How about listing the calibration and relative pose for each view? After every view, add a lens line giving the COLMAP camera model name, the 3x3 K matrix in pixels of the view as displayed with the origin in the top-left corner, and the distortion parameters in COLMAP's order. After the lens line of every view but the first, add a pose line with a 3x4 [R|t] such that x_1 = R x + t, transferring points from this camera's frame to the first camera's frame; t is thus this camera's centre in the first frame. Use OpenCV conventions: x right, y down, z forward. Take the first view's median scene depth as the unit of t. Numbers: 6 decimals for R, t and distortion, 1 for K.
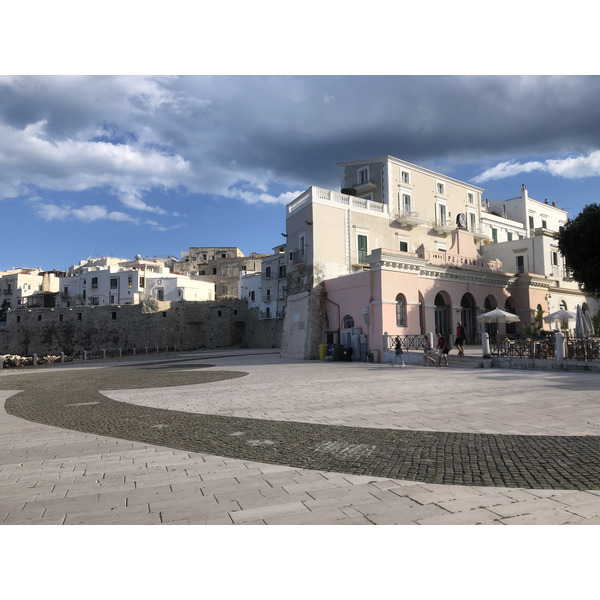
lens RADIAL K [[483.5, 0, 307.8], [0, 483.5, 295.6], [0, 0, 1]] dist [0.001789, -0.022283]
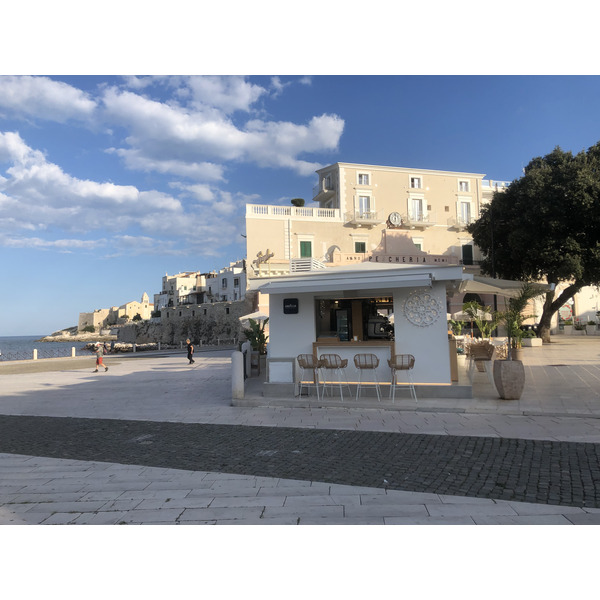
lens RADIAL K [[483.5, 0, 300.8], [0, 483.5, 294.9], [0, 0, 1]] dist [0.001789, -0.022283]
pose [[0.909725, -0.033586, -0.413851, 0.253558], [0.044920, 0.998834, 0.017682, -0.010938], [0.412775, -0.034676, 0.910173, -0.002815]]
